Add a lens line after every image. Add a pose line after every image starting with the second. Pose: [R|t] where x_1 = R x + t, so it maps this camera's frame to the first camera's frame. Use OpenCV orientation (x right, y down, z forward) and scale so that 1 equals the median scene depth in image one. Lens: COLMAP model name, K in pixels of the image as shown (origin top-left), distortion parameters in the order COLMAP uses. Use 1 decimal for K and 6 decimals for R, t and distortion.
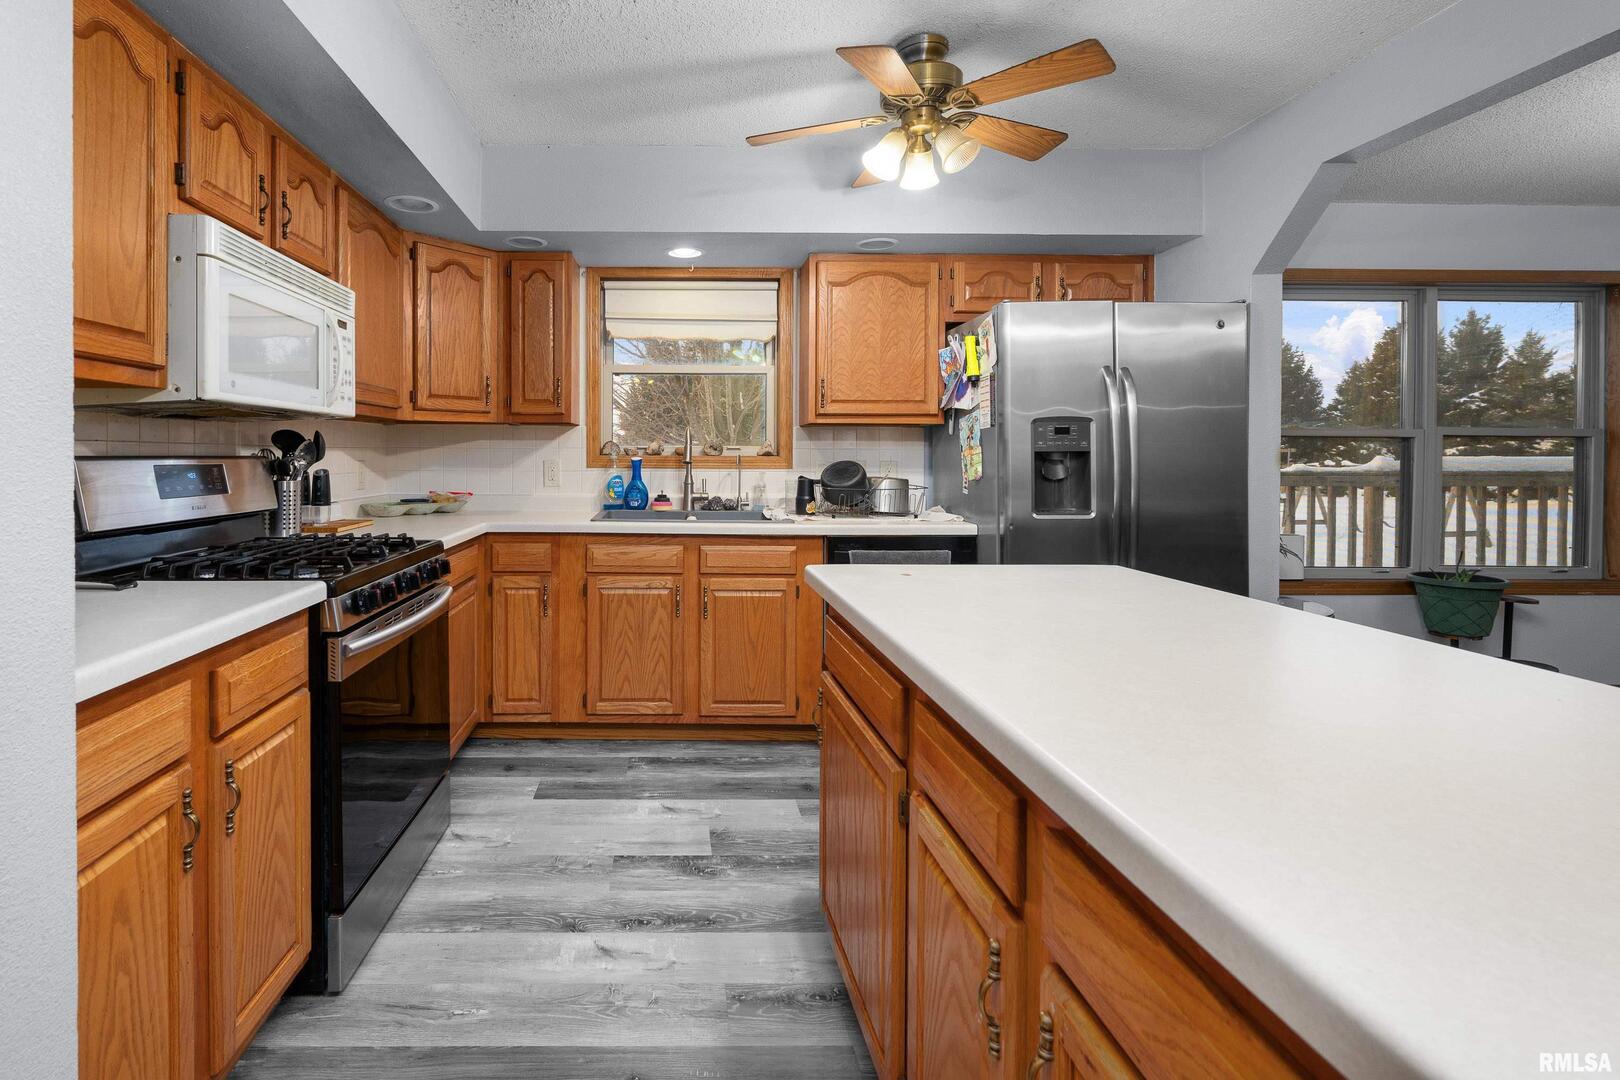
lens RADIAL K [[684.9, 0, 810.5], [0, 684.9, 463.6], [0, 0, 1]] dist [0.000575, -0.000022]
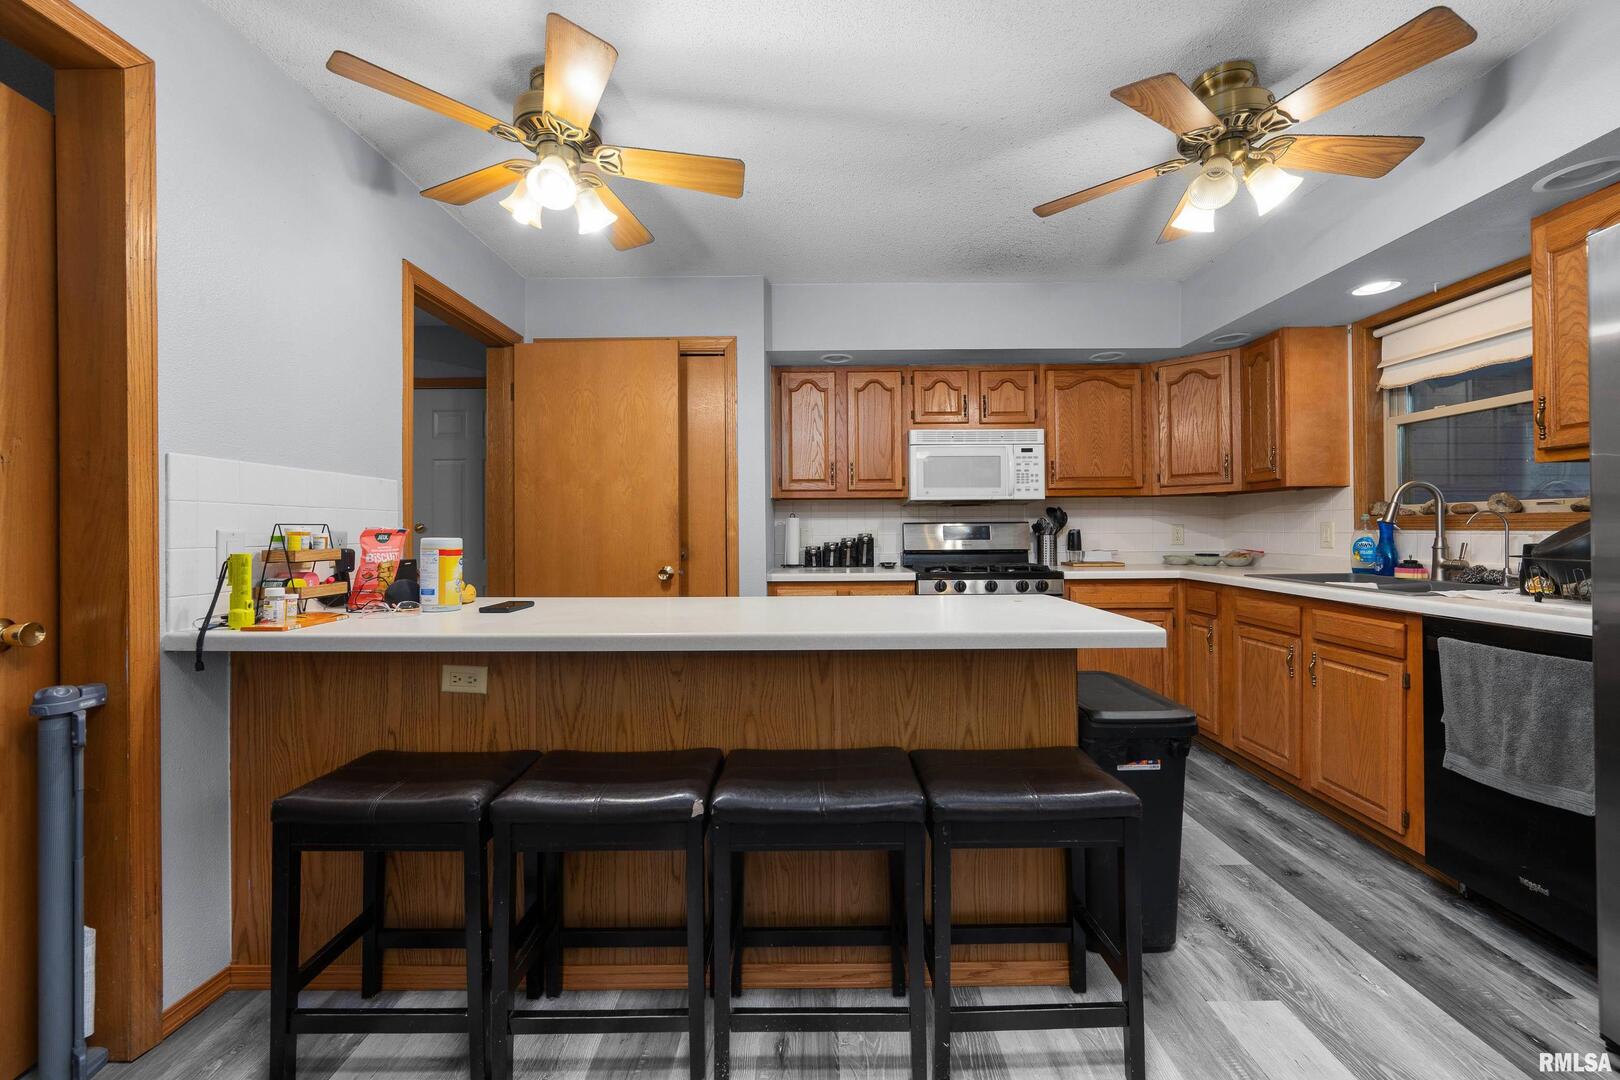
lens RADIAL K [[637.6, 0, 816.6], [0, 637.6, 530.1], [0, 0, 1]] dist [0.002247, 0.000136]
pose [[-0.013553, -0.004168, -0.999899, 0.738177], [-0.000574, 0.999991, -0.004161, 0.014288], [0.999908, 0.000517, -0.013555, 0.320140]]
